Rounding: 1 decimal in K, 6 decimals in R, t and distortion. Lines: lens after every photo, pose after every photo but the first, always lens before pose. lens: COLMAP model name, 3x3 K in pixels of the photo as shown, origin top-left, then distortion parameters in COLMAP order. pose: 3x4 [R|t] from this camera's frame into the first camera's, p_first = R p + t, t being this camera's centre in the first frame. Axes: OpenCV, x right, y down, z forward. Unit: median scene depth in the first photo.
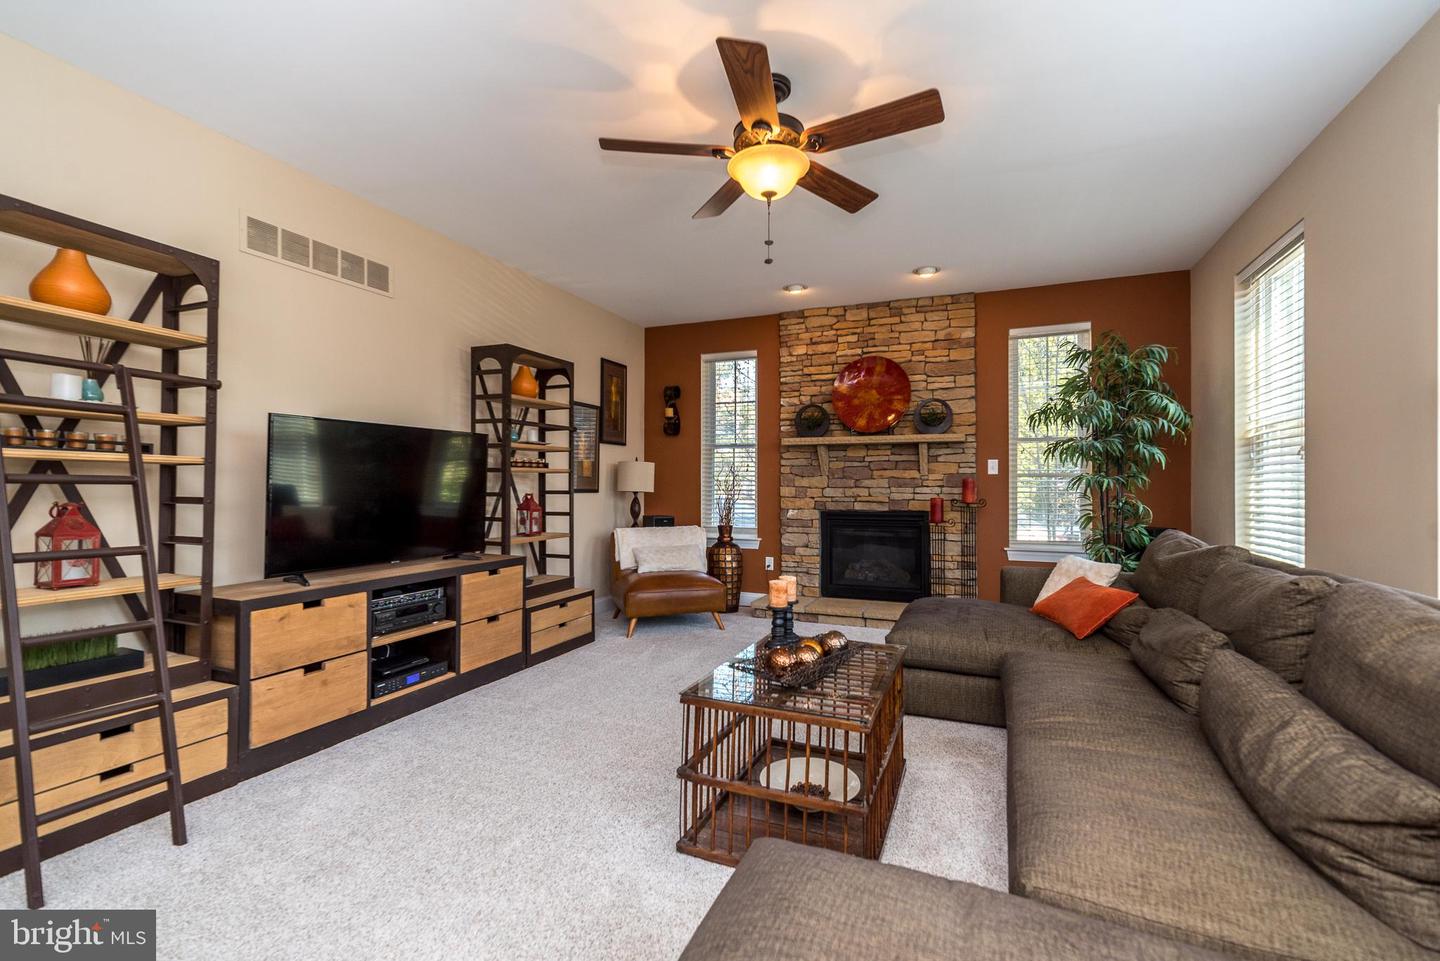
lens RADIAL K [[633.5, 0, 721.3], [0, 633.5, 480.1], [0, 0, 1]] dist [0.006713, 0.000739]
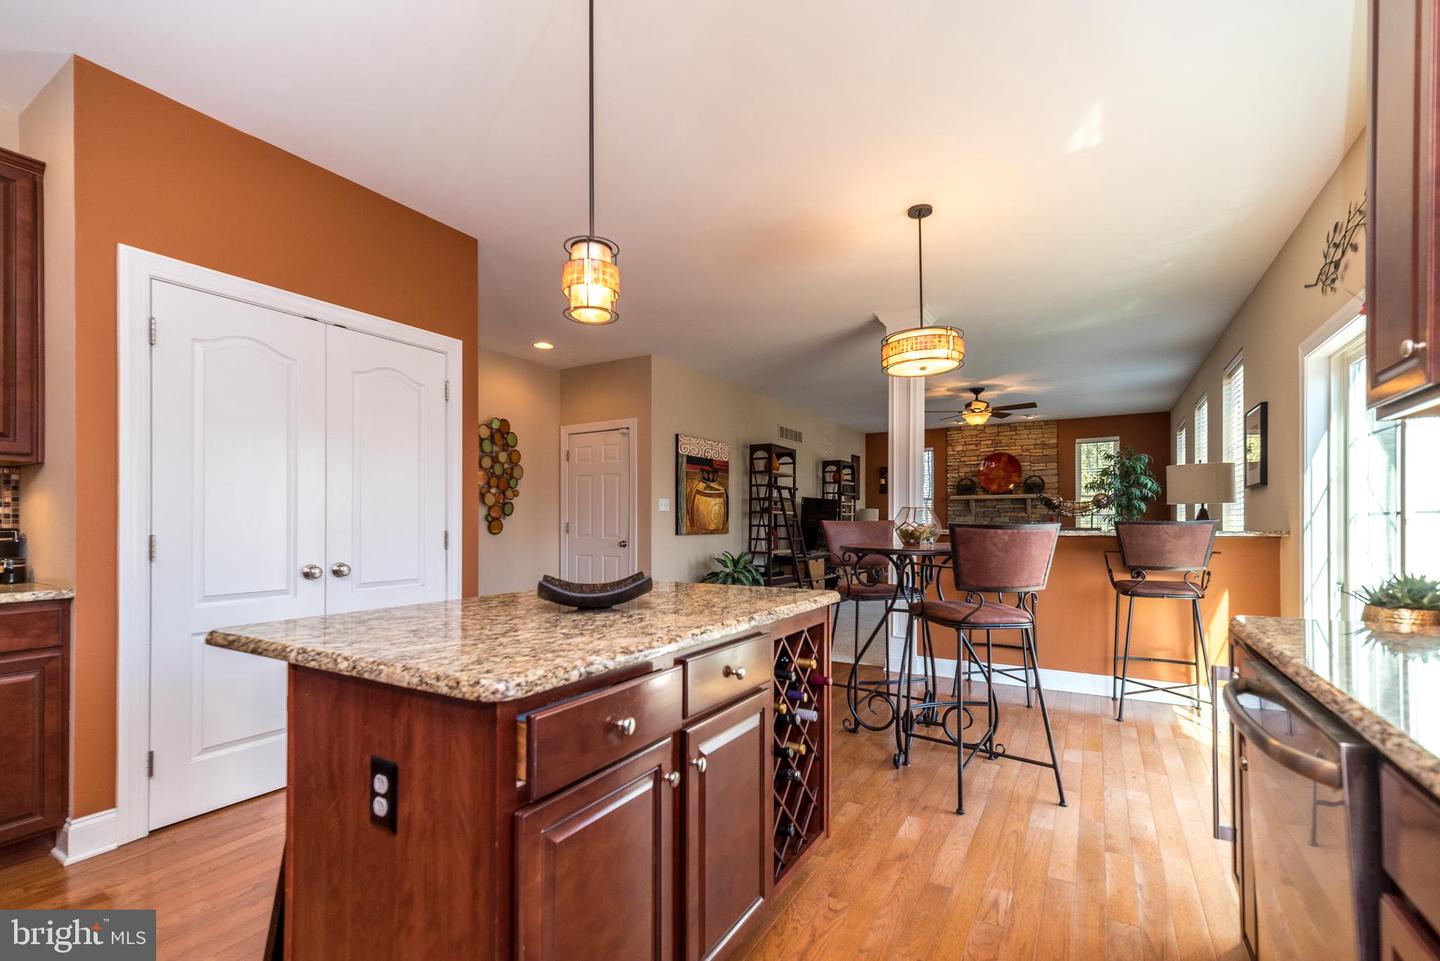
lens RADIAL K [[633.5, 0, 736.9], [0, 633.5, 524.5], [0, 0, 1]] dist [0.006713, 0.000739]
pose [[0.993024, -0.003510, -0.117862, -0.319072], [0.004545, 0.999953, 0.008513, -0.000767], [0.117826, -0.008989, 0.992994, -0.970675]]
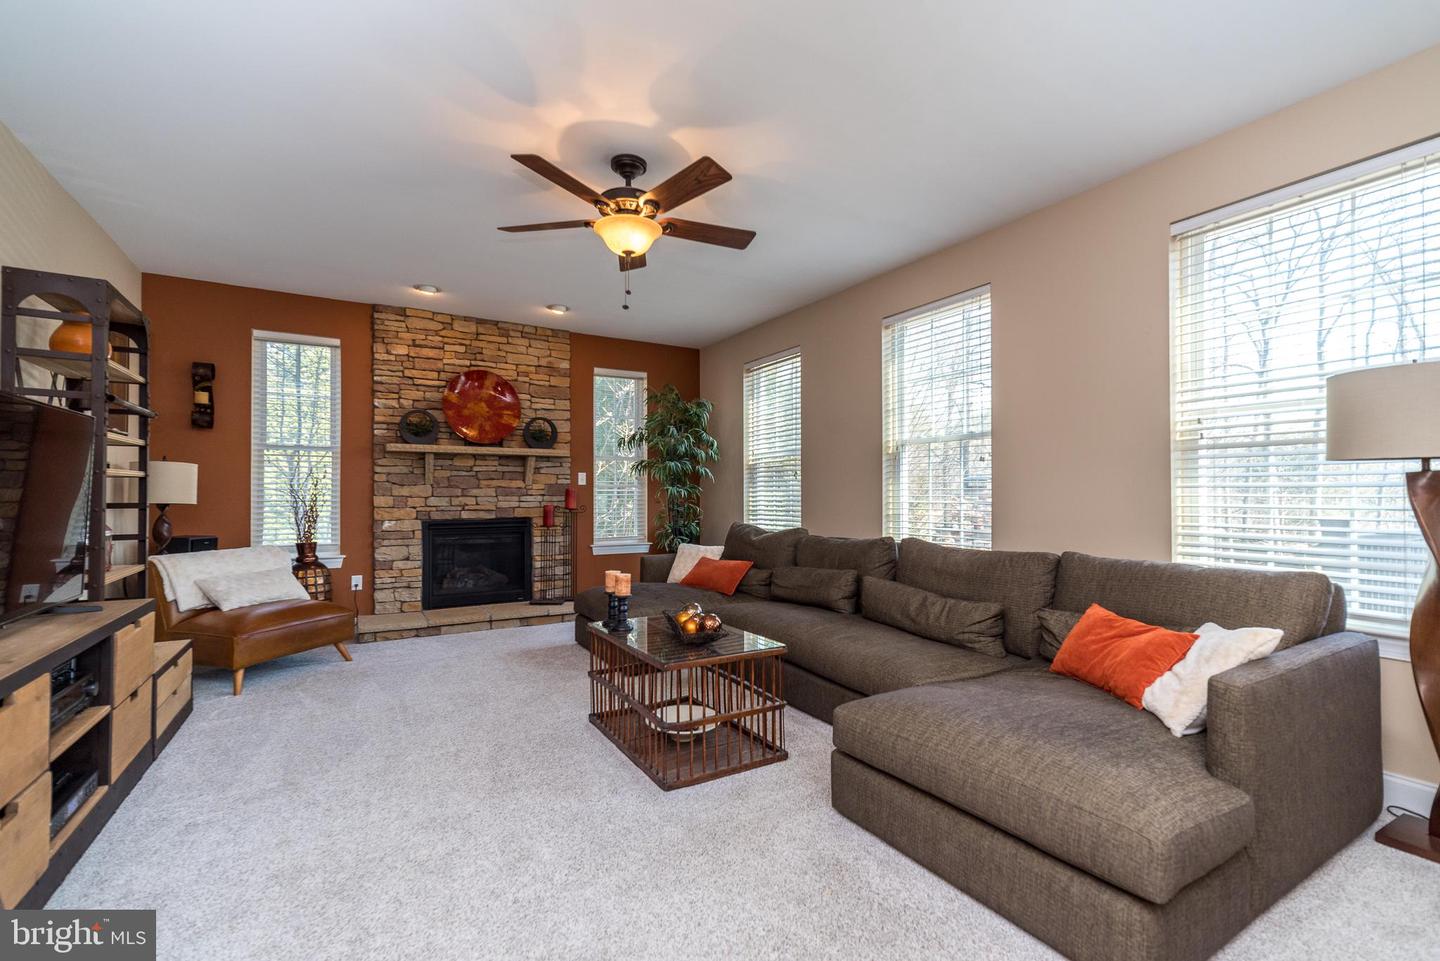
lens RADIAL K [[633.5, 0, 724.2], [0, 633.5, 487.0], [0, 0, 1]] dist [0.006713, 0.000739]
pose [[0.585364, 0.007150, 0.810739, -0.374052], [-0.004331, 0.999974, -0.005692, 0.000507], [-0.810759, -0.000180, 0.585380, 0.069345]]
